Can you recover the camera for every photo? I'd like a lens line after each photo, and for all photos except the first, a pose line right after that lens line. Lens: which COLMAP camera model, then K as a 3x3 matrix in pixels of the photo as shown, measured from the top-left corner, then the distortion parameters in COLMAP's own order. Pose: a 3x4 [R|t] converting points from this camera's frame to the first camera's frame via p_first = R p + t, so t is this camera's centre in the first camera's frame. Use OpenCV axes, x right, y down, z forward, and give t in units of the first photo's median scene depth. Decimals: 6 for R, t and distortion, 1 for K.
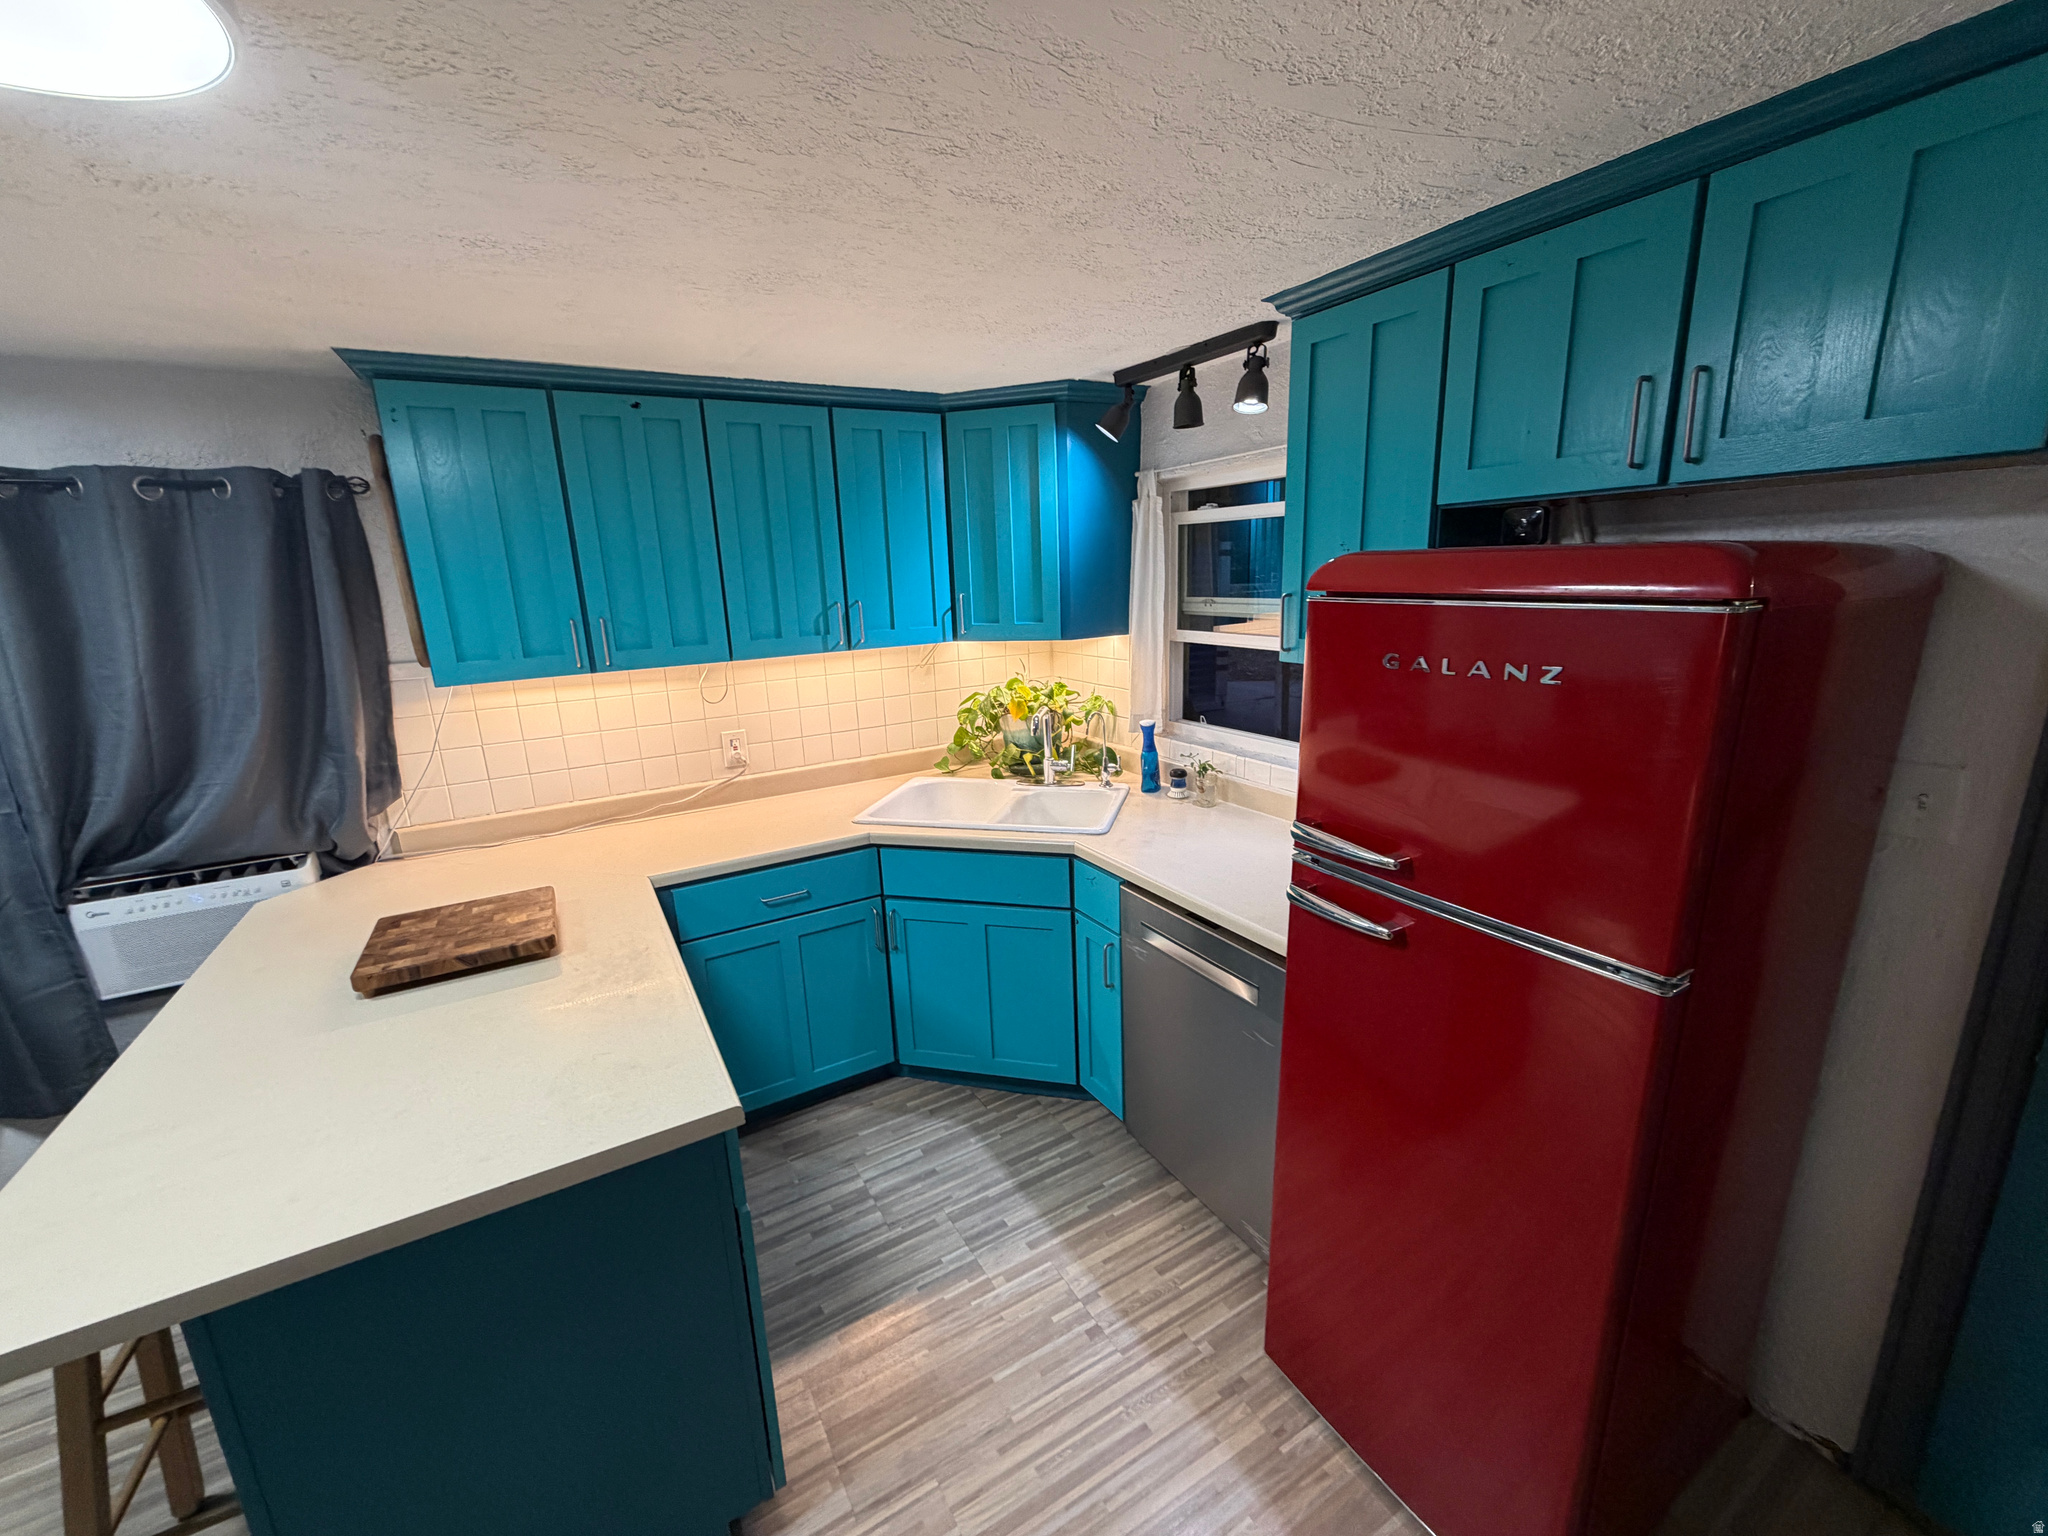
lens RADIAL K [[815.1, 0, 1017.4], [0, 815.1, 767.0], [0, 0, 1]] dist [0.000085, 0.000280]
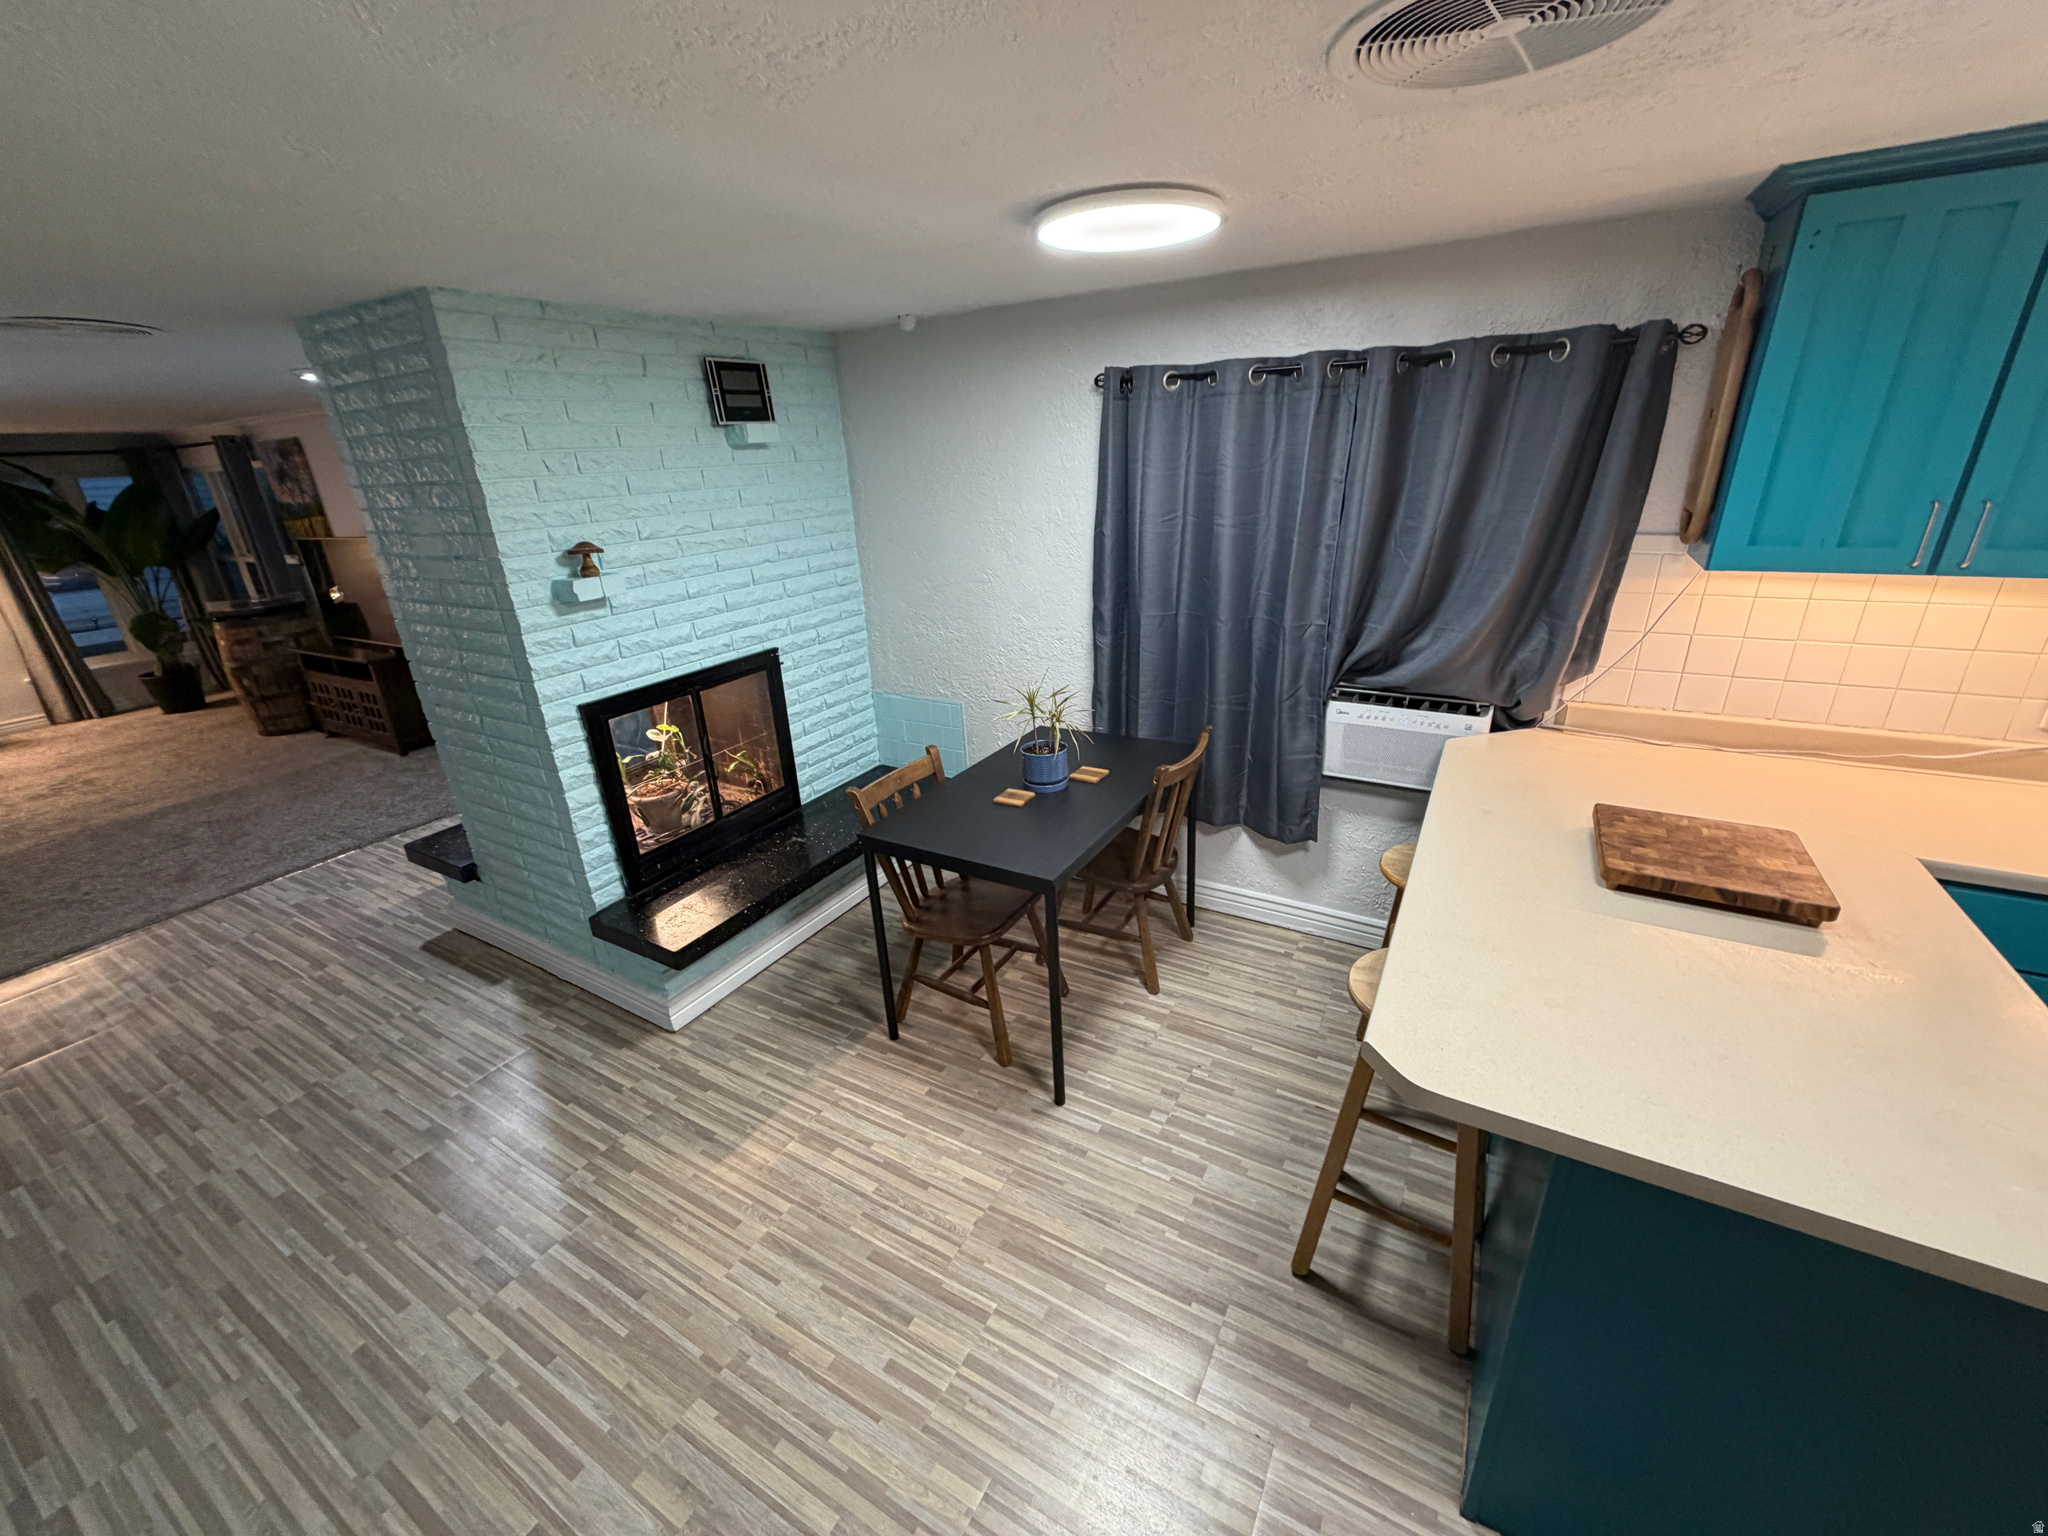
lens RADIAL K [[815.1, 0, 1017.4], [0, 815.1, 767.0], [0, 0, 1]] dist [0.000085, 0.000280]
pose [[0.493806, 0.334312, -0.802740, -0.308389], [-0.180503, 0.942444, 0.281457, -0.010048], [0.850632, 0.005912, 0.525729, -0.127064]]
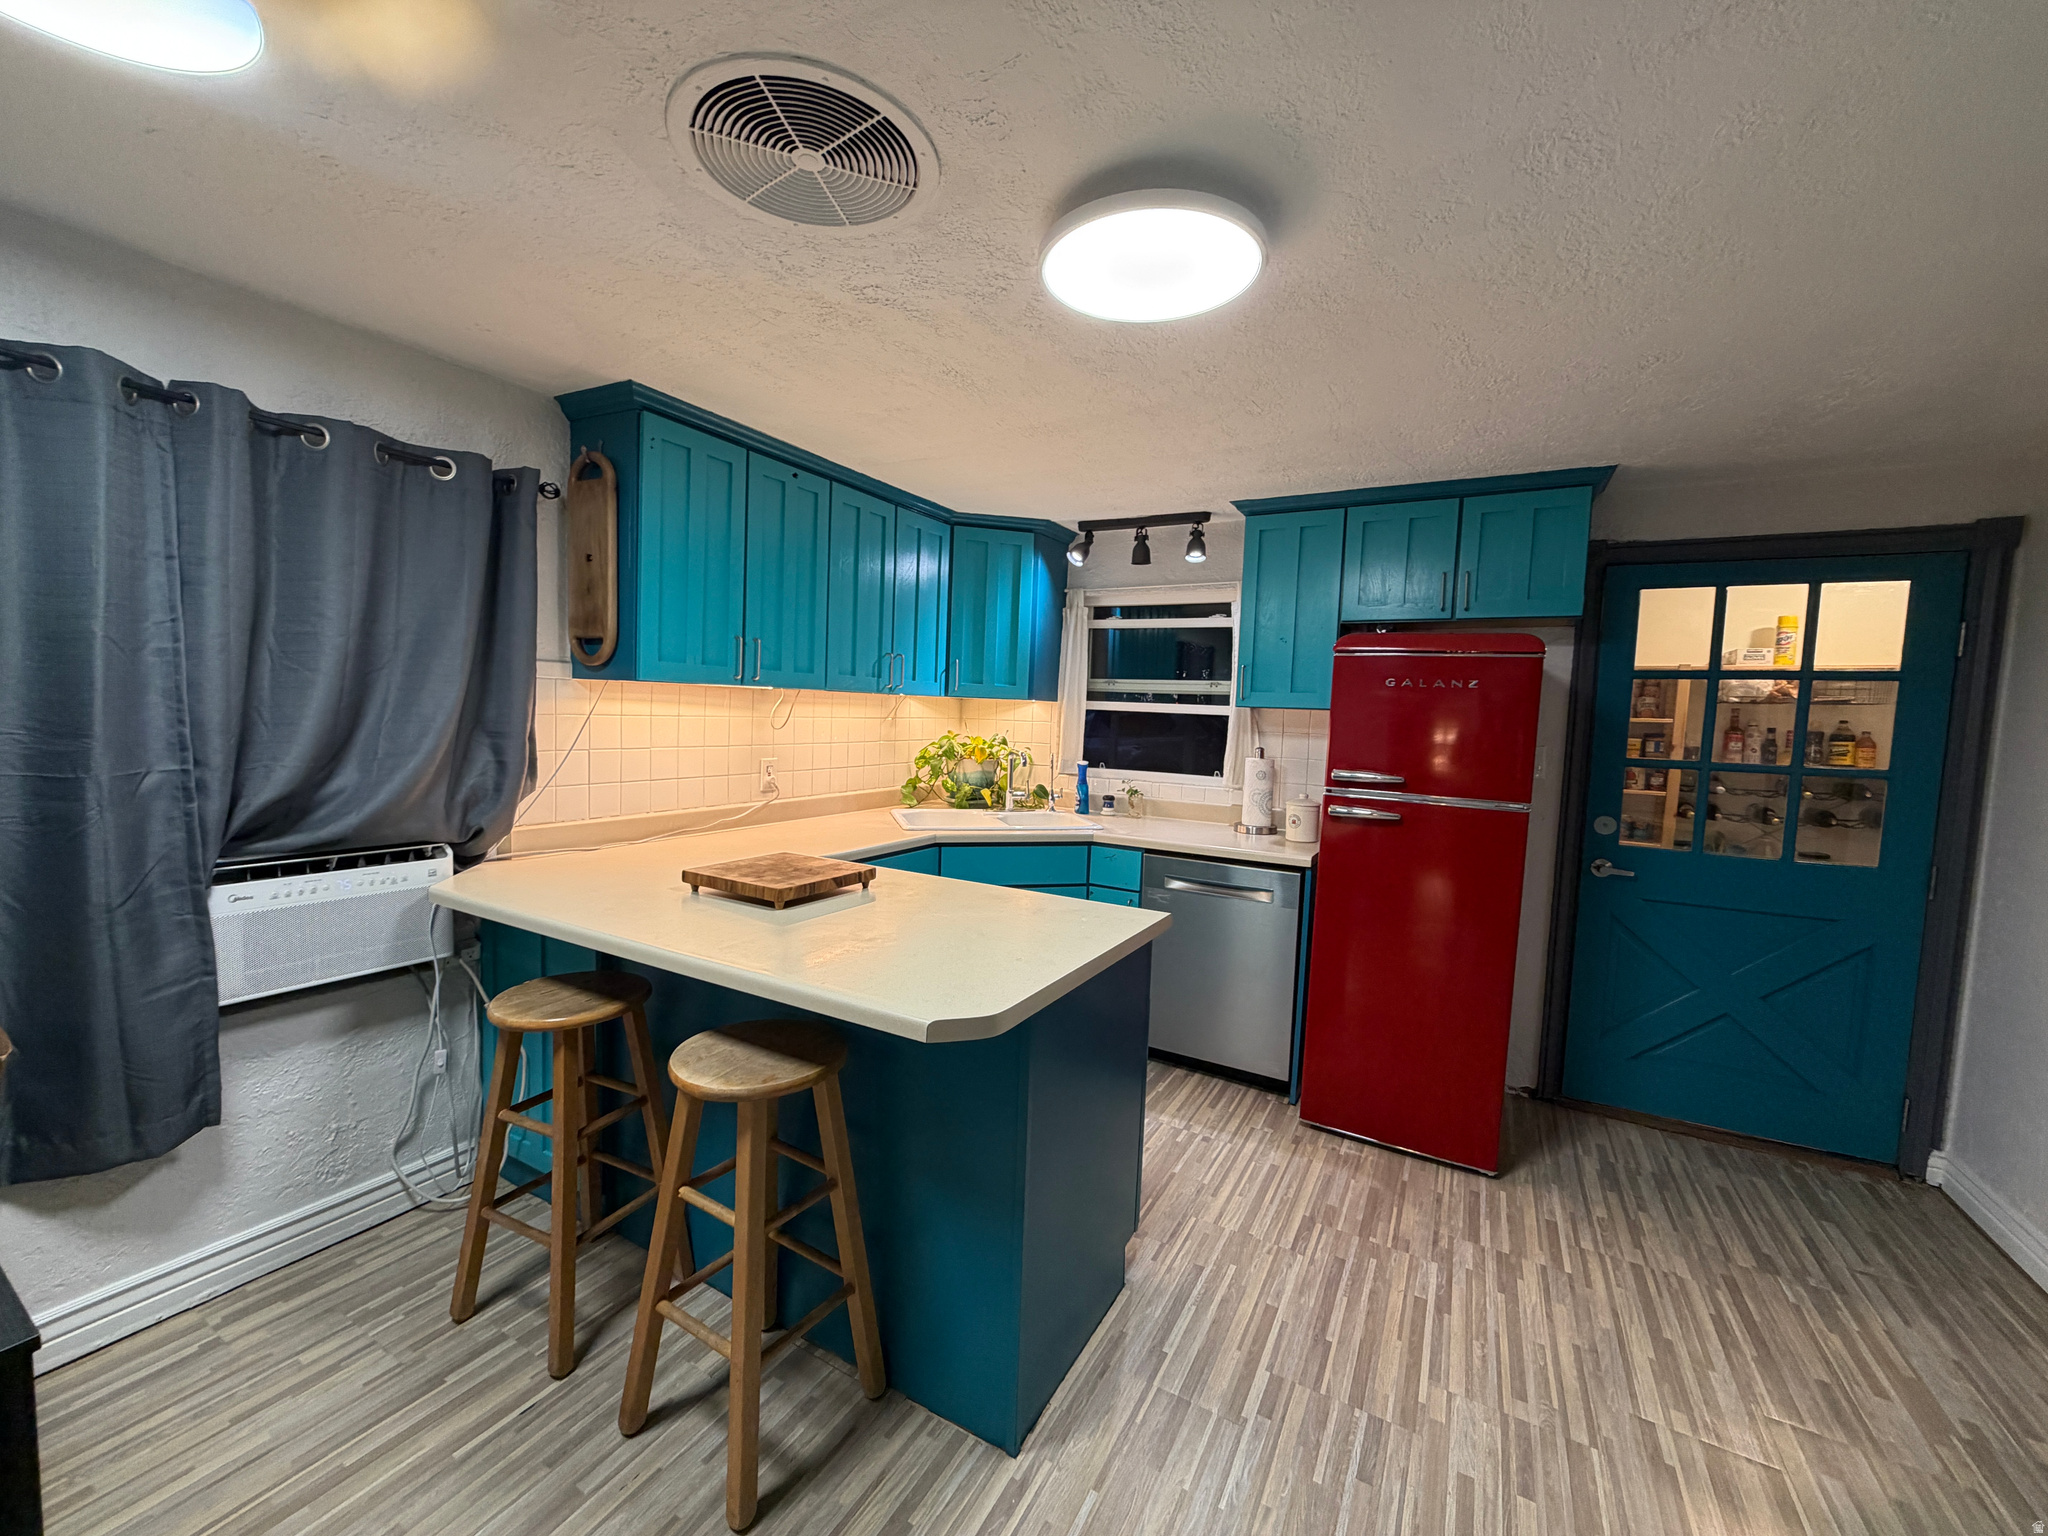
lens RADIAL K [[815.1, 0, 1017.4], [0, 815.1, 767.0], [0, 0, 1]] dist [0.000085, 0.000280]
pose [[0.863942, 0.034517, 0.502407, -0.856548], [0.050157, 0.986790, -0.154045, 0.217160], [-0.501088, 0.158285, 0.850798, -0.161478]]
